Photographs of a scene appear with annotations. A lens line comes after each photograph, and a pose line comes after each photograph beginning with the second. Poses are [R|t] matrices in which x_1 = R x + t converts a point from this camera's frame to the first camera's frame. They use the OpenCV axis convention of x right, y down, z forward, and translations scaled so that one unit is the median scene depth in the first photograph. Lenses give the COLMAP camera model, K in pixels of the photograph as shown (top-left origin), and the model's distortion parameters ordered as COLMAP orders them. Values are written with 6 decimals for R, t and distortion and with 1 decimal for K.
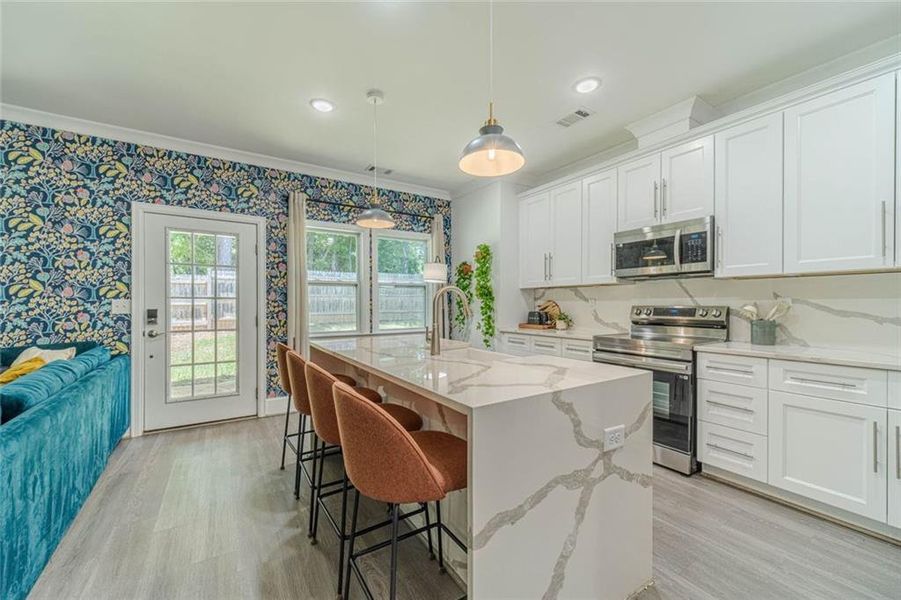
lens RADIAL K [[355.9, 0, 453.2], [0, 355.9, 310.5], [0, 0, 1]] dist [0.005721, -0.000921]
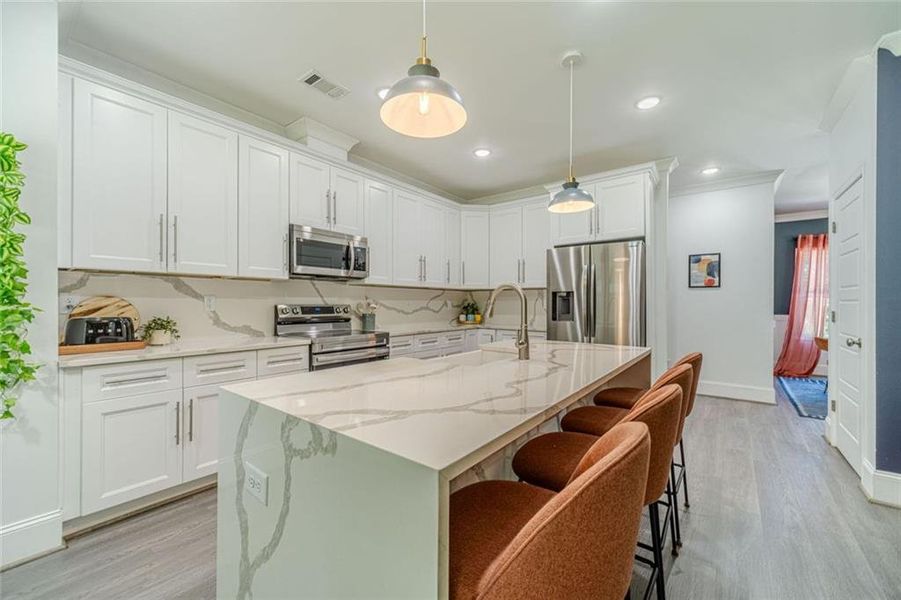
lens RADIAL K [[355.9, 0, 454.8], [0, 355.9, 305.1], [0, 0, 1]] dist [0.005721, -0.000921]
pose [[-0.337437, -0.002929, 0.941344, -0.527849], [0.016492, 0.999823, 0.009023, -0.013529], [-0.941204, 0.018570, -0.337329, 0.914631]]
